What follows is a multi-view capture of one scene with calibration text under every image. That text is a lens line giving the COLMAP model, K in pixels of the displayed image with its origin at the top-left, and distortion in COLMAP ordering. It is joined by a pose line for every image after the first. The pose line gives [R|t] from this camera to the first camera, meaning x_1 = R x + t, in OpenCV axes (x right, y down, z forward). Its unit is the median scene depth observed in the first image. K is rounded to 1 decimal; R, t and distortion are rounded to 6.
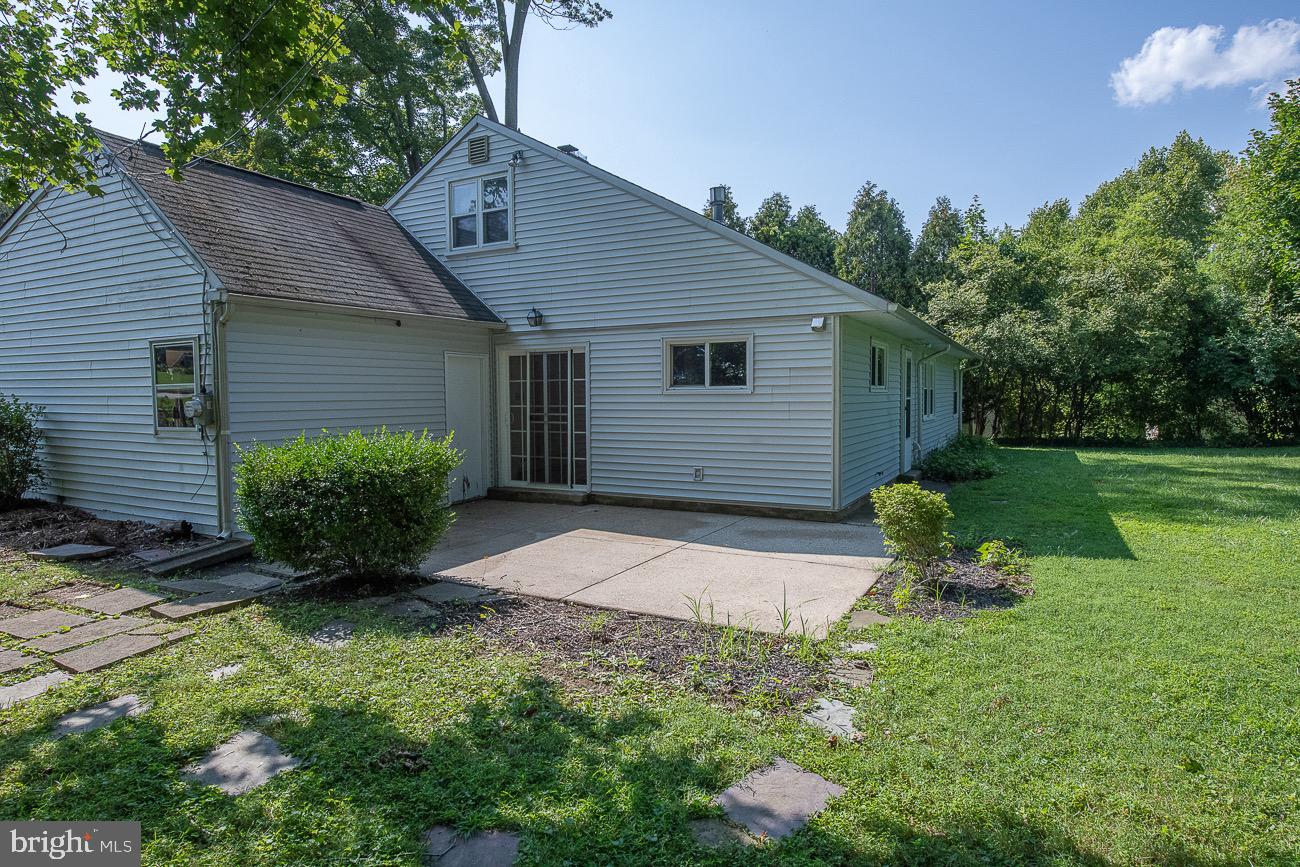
lens RADIAL K [[729.7, 0, 652.7], [0, 729.7, 436.5], [0, 0, 1]] dist [0.004860, 0.001014]
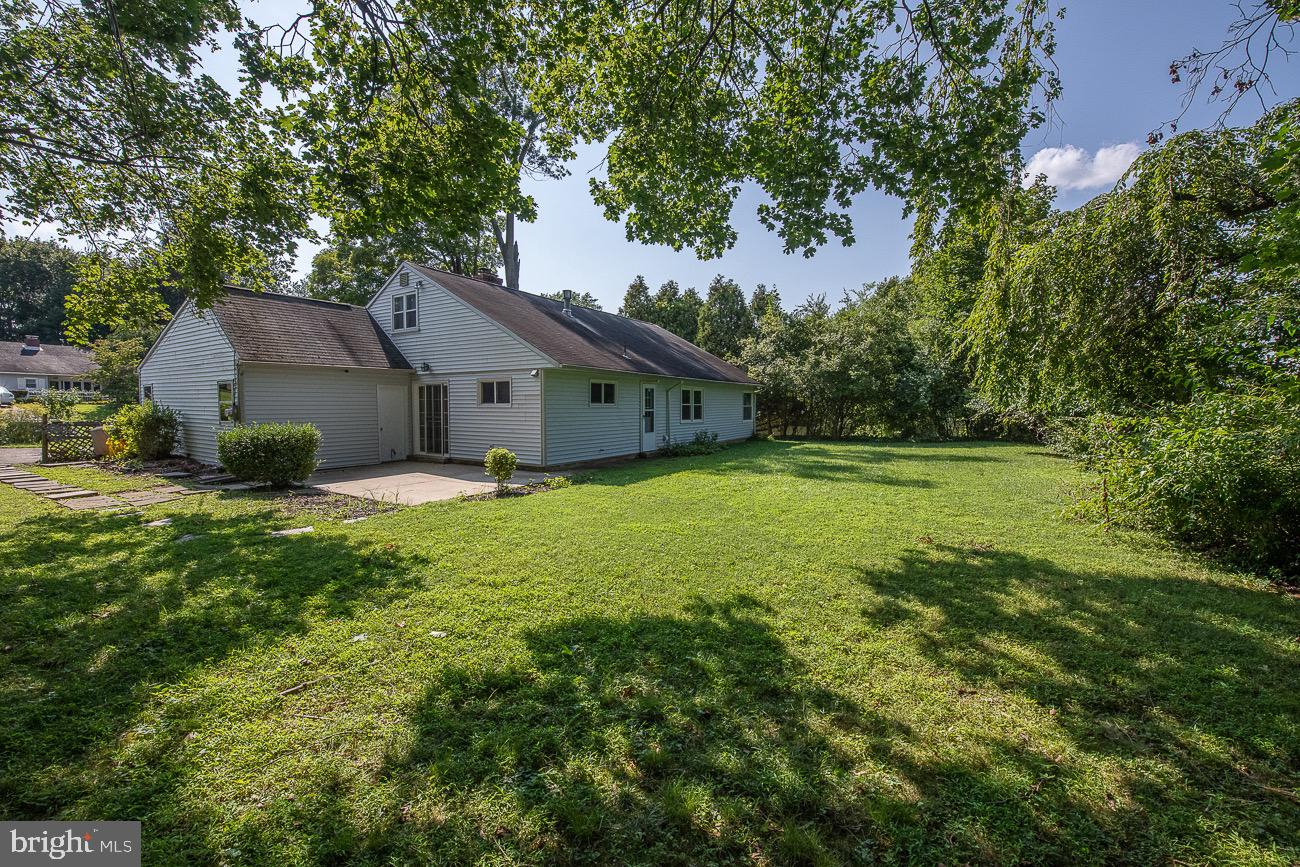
lens RADIAL K [[514.5, 0, 647.6], [0, 514.5, 428.0], [0, 0, 1]] dist [-0.021176, -0.001023]
pose [[0.998372, 0.011305, -0.055909, 0.481791], [-0.011998, 0.999855, -0.012086, 0.008012], [0.055764, 0.012737, 0.998363, -0.307088]]
